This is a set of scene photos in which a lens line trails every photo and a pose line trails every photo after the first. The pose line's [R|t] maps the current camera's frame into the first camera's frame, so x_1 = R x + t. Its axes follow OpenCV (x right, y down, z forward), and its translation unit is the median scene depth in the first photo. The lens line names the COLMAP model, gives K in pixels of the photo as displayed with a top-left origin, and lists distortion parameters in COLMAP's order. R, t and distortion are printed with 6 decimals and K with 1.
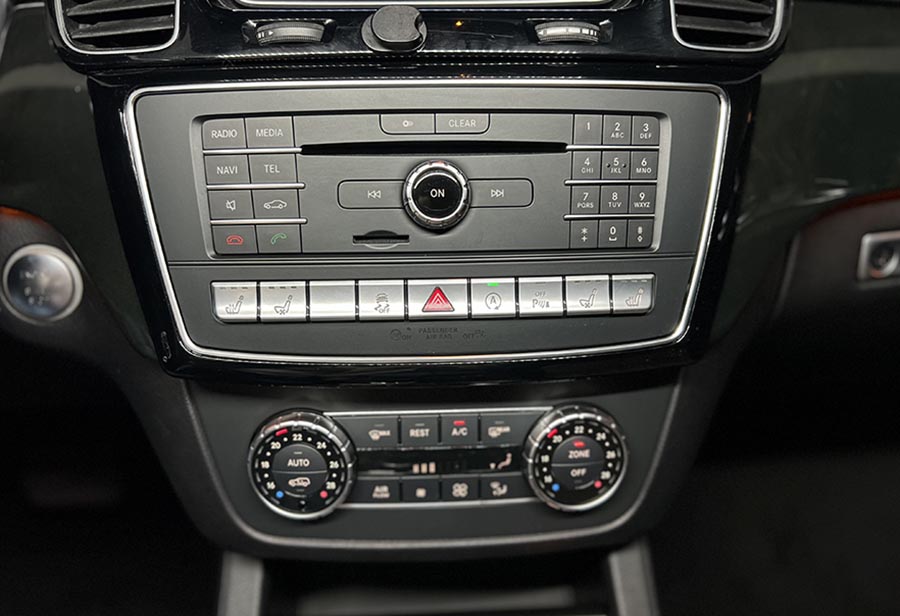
lens RADIAL K [[690.9, 0, 444.0], [0, 690.9, 283.8], [0, 0, 1]] dist [0.044231, -0.025401]
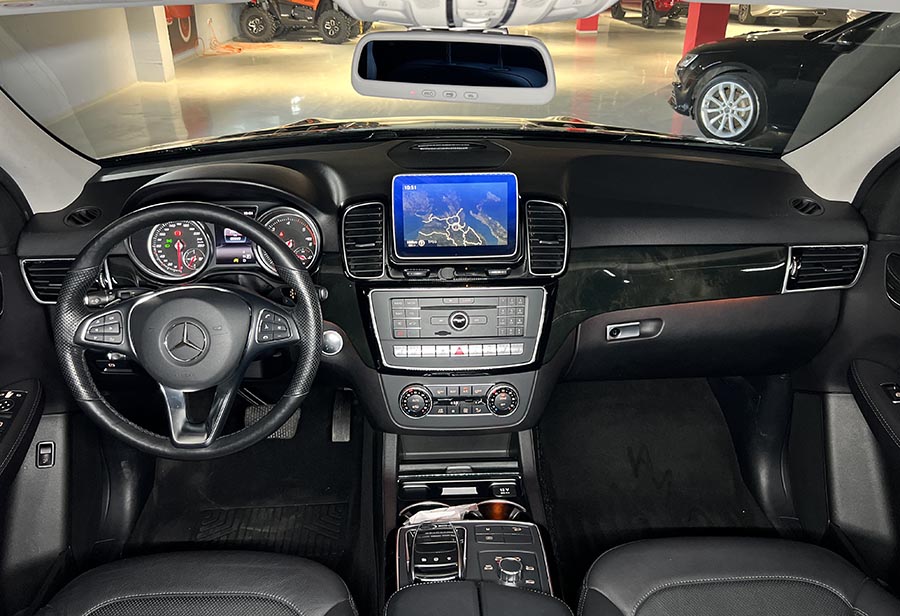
lens RADIAL K [[690.9, 0, 447.1], [0, 690.9, 291.1], [0, 0, 1]] dist [0.044231, -0.025401]
pose [[1.000000, 0.000585, -0.000203, -0.063872], [-0.000587, 0.999931, -0.011710, -0.215477], [0.000196, 0.011710, 0.999931, -2.239069]]
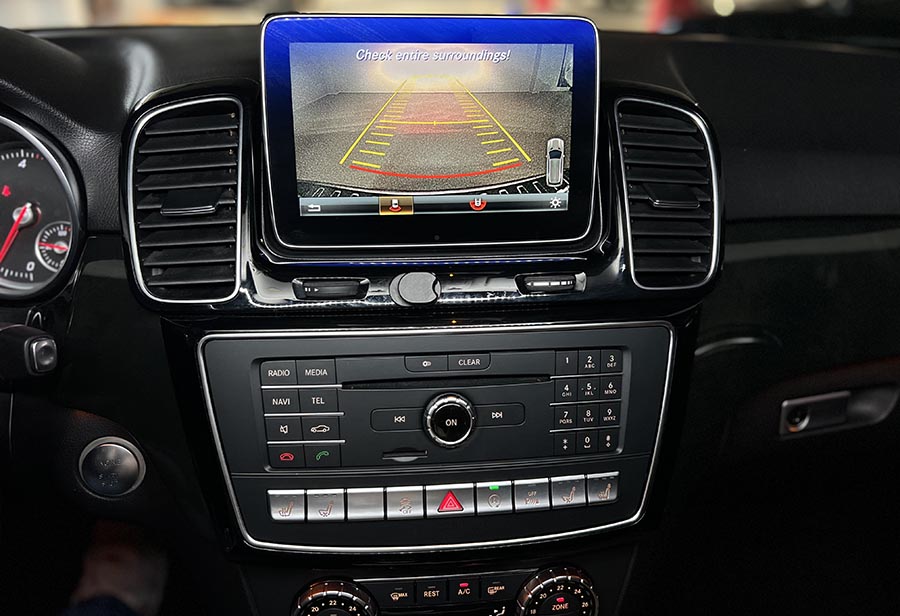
lens RADIAL K [[690.9, 0, 443.2], [0, 690.9, 298.9], [0, 0, 1]] dist [0.044231, -0.025401]
pose [[0.998396, -0.006119, 0.056283, -0.082778], [0.005644, 0.999947, 0.008604, -0.324547], [-0.056333, -0.008272, 0.998378, -0.232748]]
